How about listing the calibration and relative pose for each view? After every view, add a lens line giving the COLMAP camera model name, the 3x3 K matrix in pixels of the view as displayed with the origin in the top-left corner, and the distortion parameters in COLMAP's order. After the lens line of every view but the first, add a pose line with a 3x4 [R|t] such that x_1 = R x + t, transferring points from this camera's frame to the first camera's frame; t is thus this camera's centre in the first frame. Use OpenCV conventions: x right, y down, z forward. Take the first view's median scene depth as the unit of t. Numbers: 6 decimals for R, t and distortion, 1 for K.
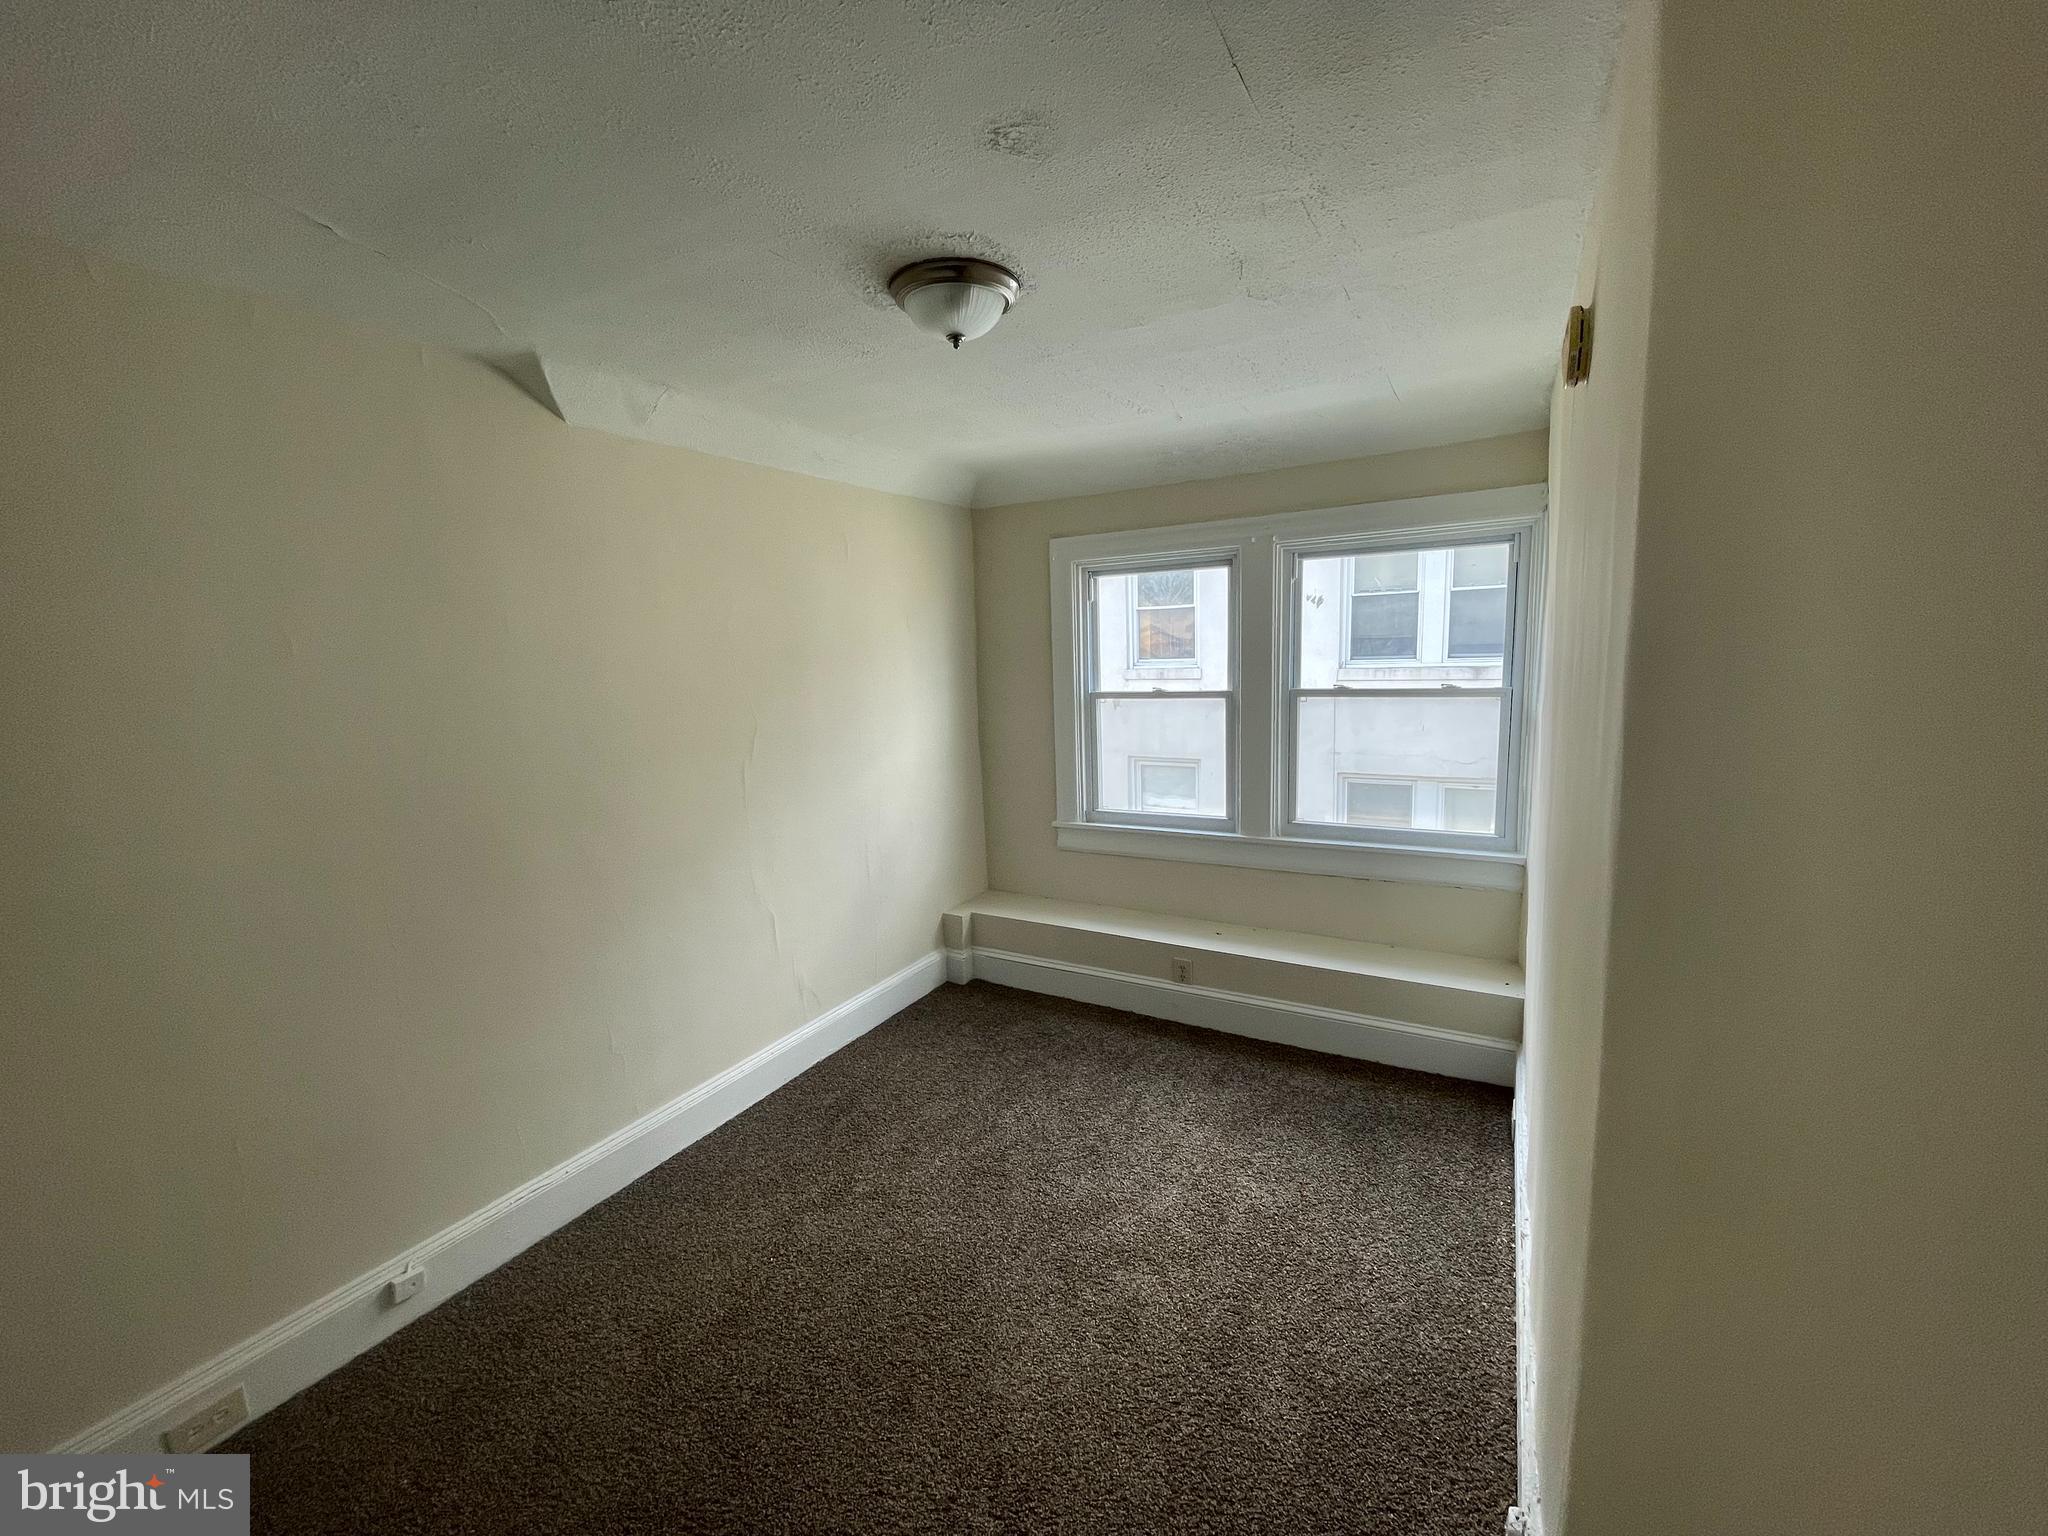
lens RADIAL K [[830.4, 0, 1028.6], [0, 830.4, 763.5], [0, 0, 1]] dist [-0.003008, -0.000547]
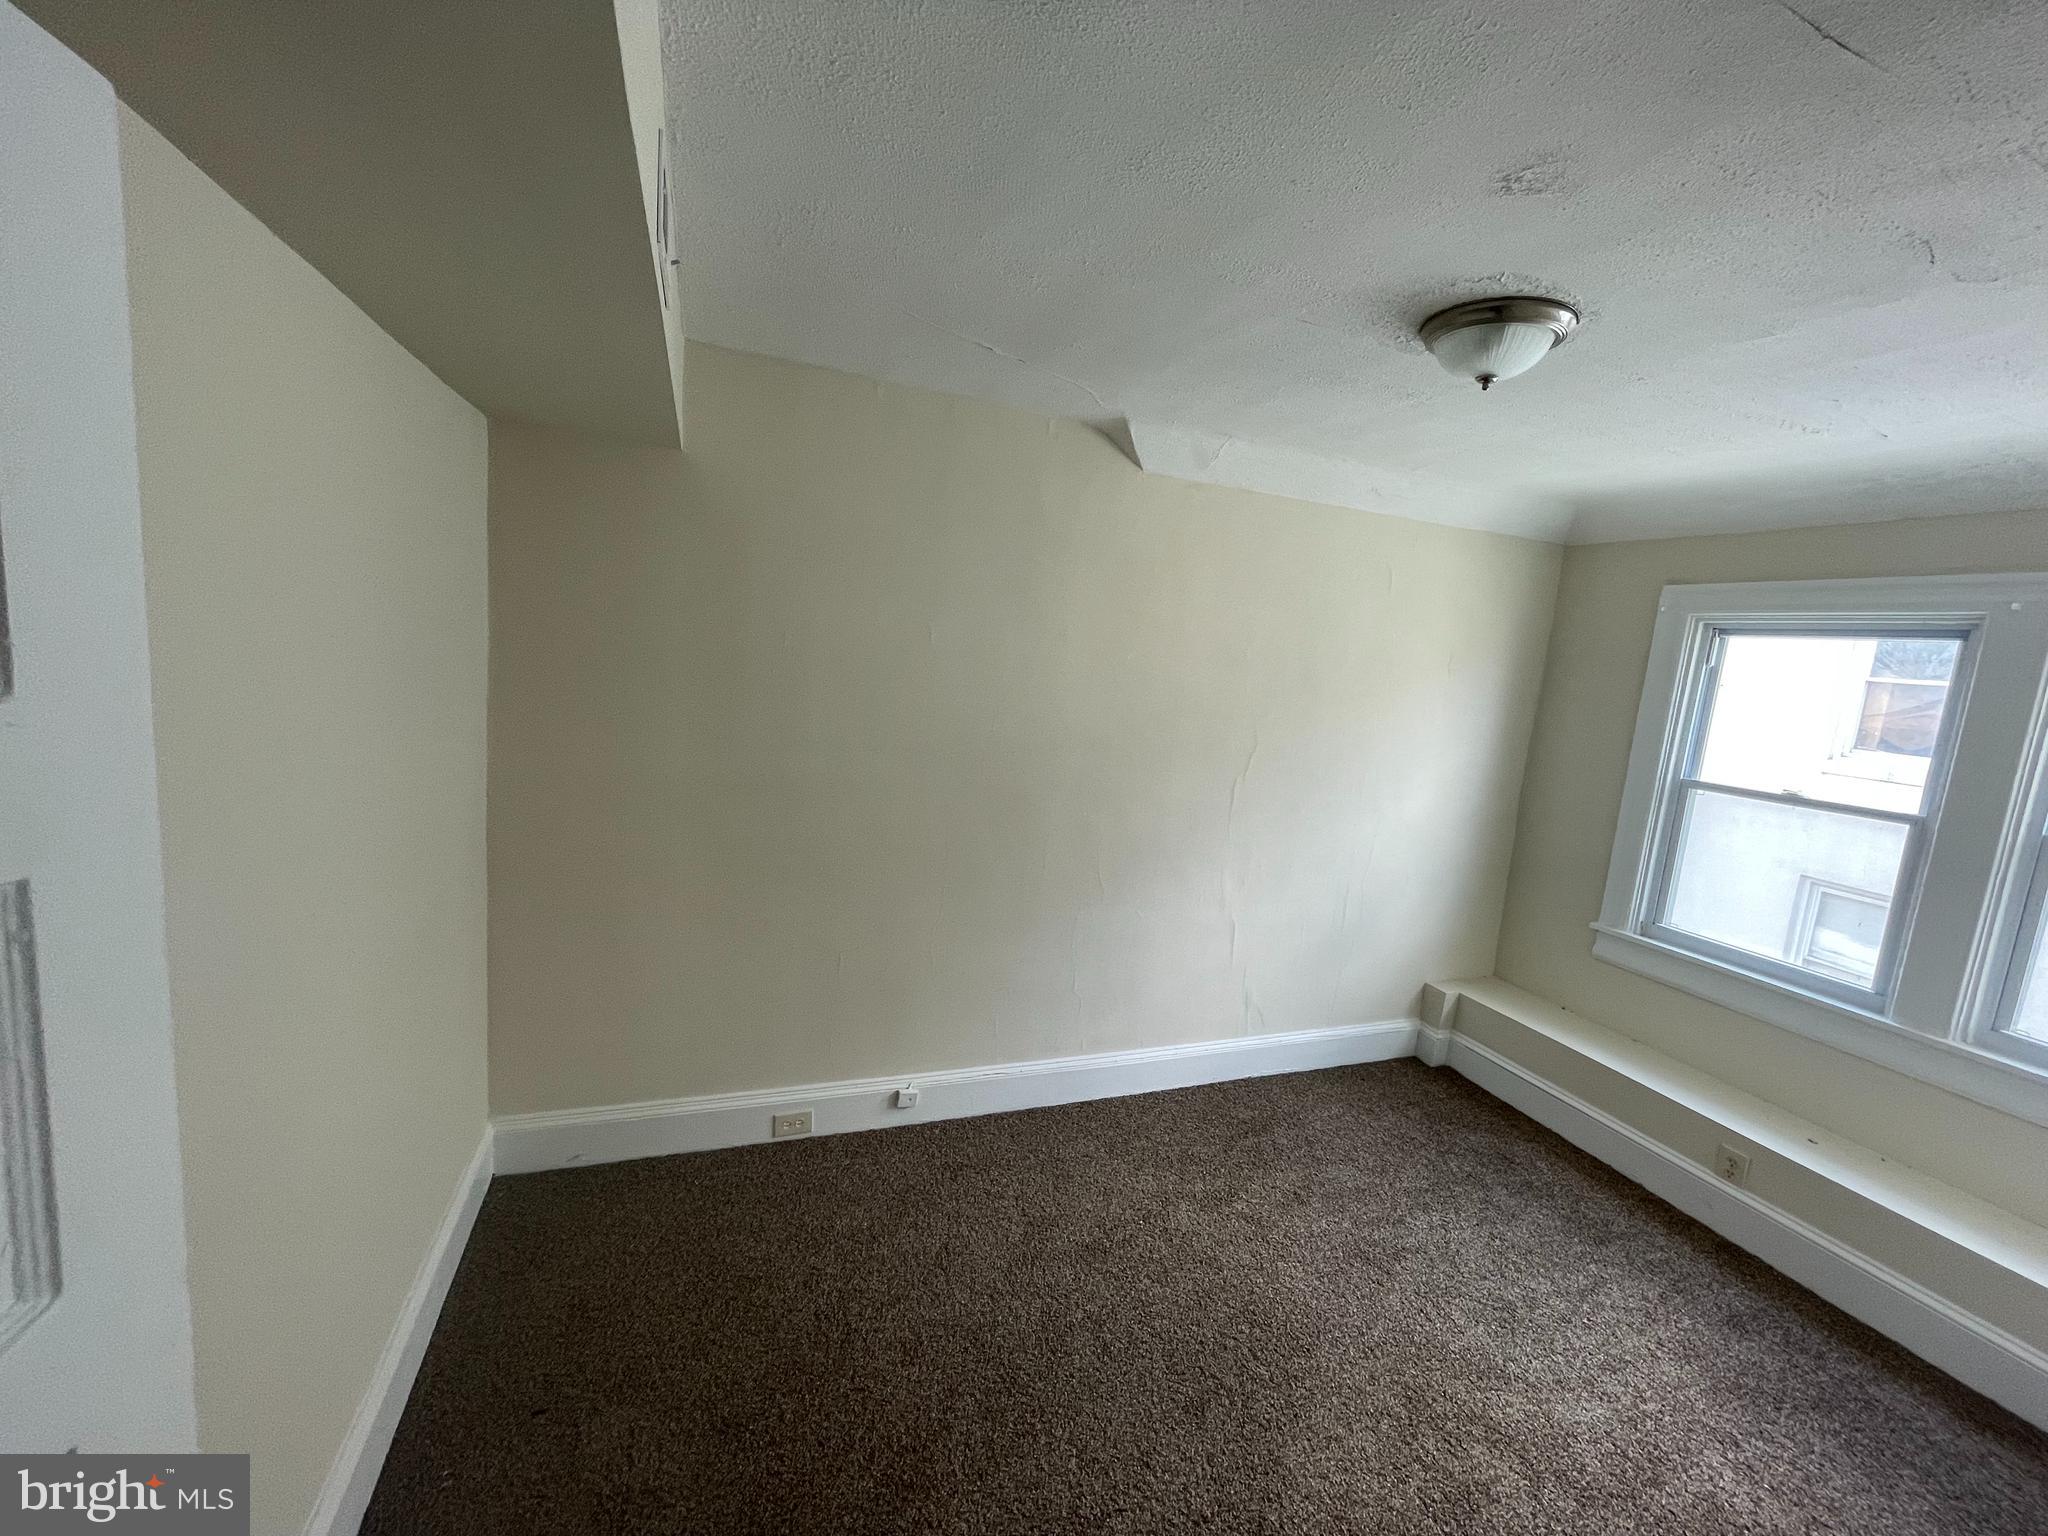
lens RADIAL K [[830.4, 0, 1028.6], [0, 830.4, 763.5], [0, 0, 1]] dist [-0.003008, -0.000547]
pose [[0.766605, 0.188410, -0.613855, 0.108679], [-0.200792, 0.978381, 0.049536, -0.018652], [0.609917, 0.085283, 0.787863, -0.011166]]
